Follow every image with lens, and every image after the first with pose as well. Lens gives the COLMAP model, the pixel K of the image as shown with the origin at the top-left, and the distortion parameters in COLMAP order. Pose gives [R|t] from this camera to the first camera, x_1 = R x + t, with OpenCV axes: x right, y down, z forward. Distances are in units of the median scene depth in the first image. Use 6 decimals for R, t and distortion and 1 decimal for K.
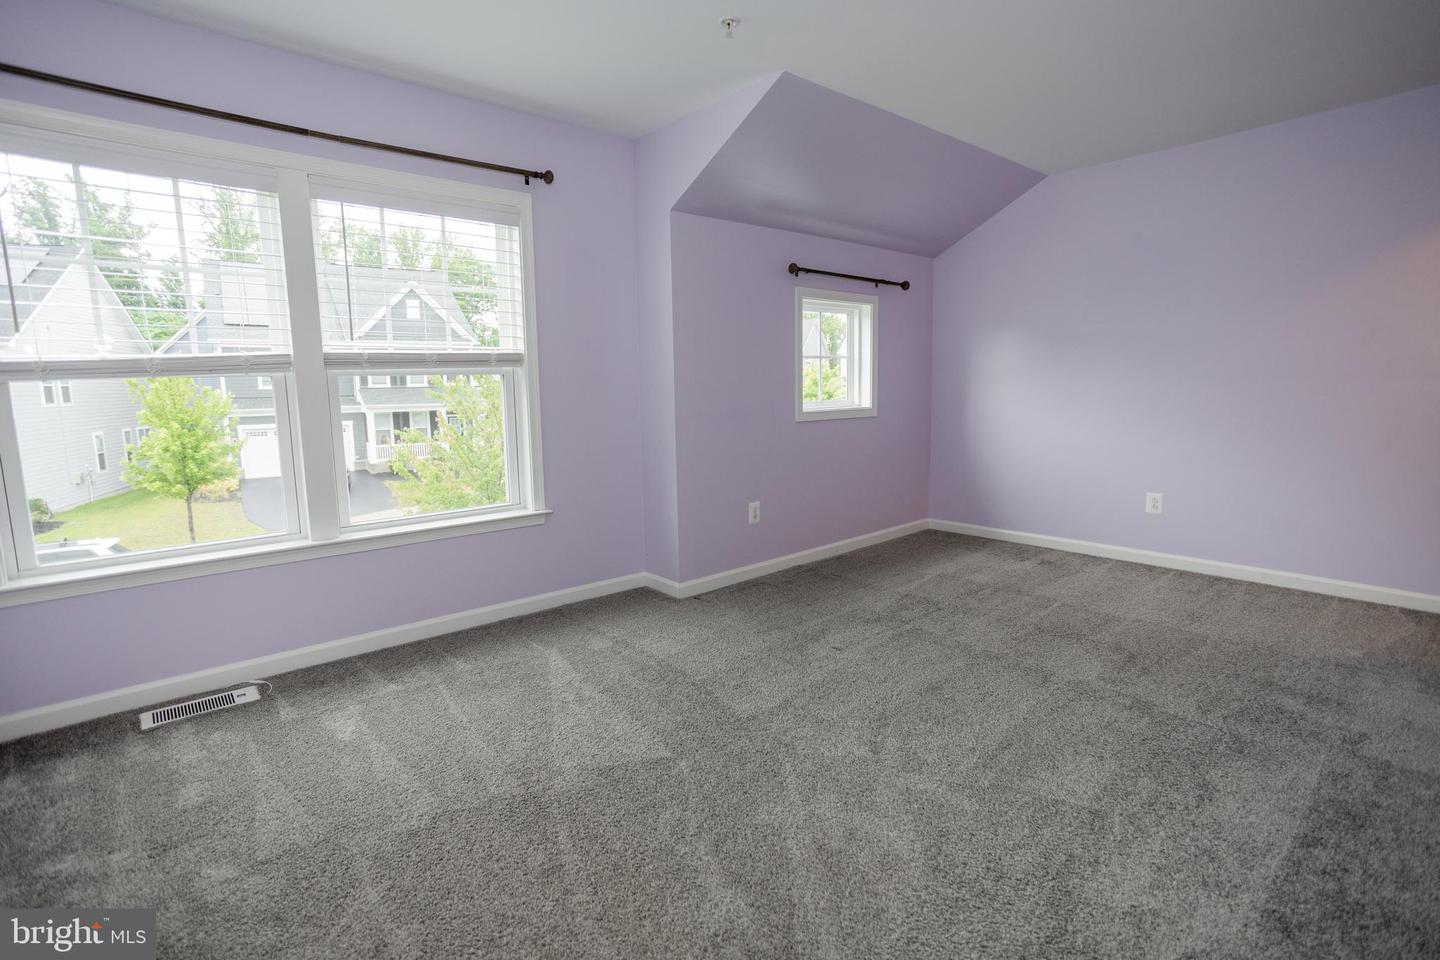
lens RADIAL K [[701.5, 0, 716.9], [0, 701.5, 476.7], [0, 0, 1]] dist [-0.047246, 0.031357]
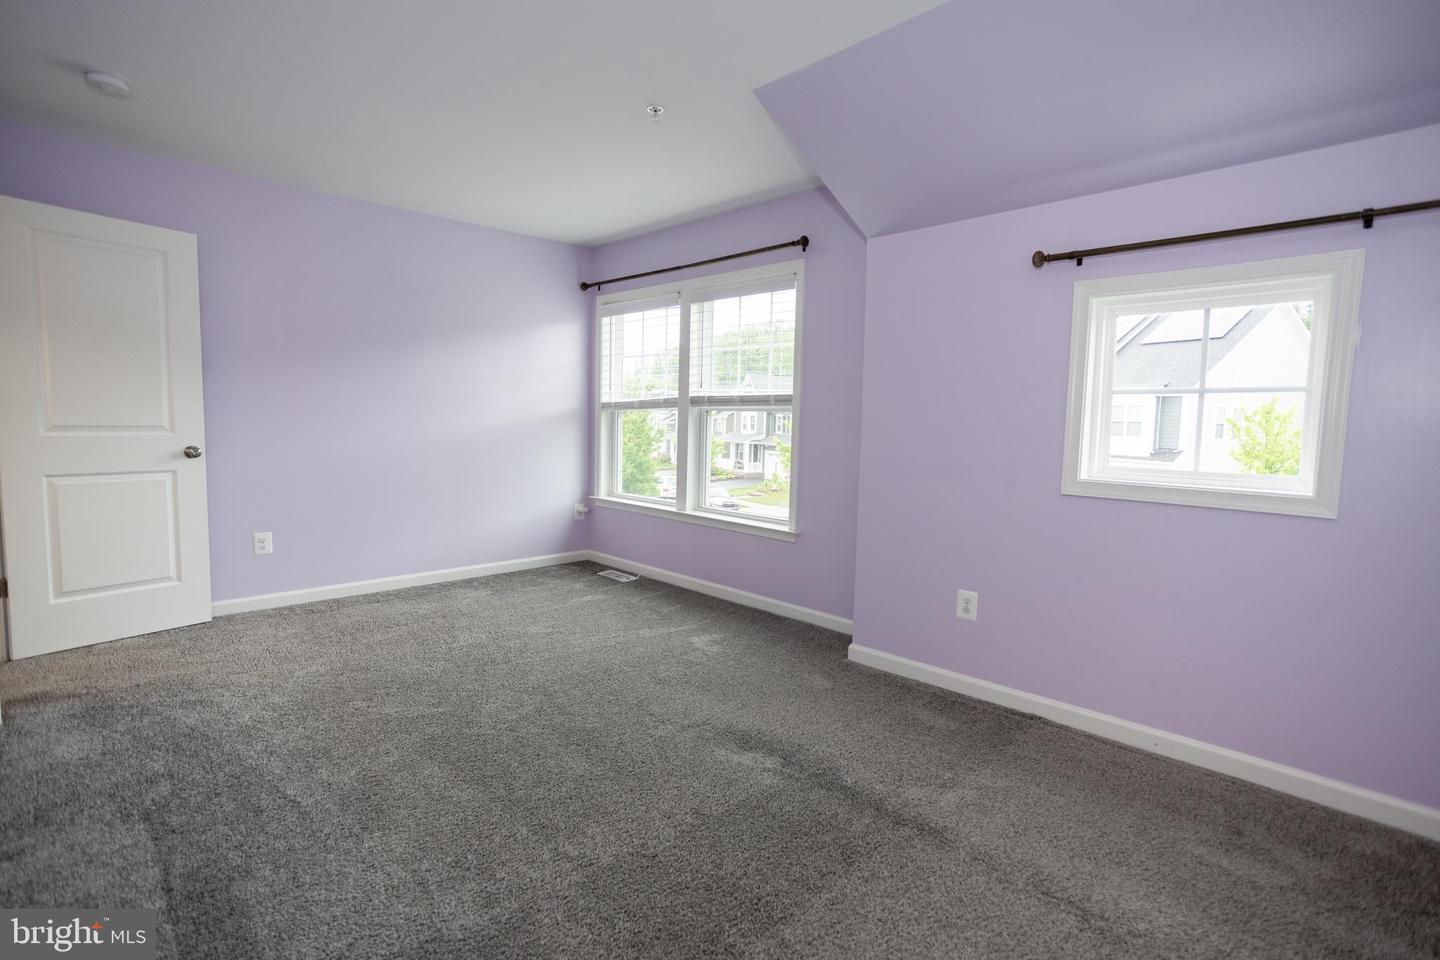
lens RADIAL K [[701.5, 0, 716.9], [0, 701.5, 476.7], [0, 0, 1]] dist [-0.047246, 0.031357]
pose [[0.053041, 0.100500, -0.993522, 0.908934], [-0.157091, 0.983375, 0.091087, -0.128377], [0.986159, 0.151242, 0.067947, 0.816078]]
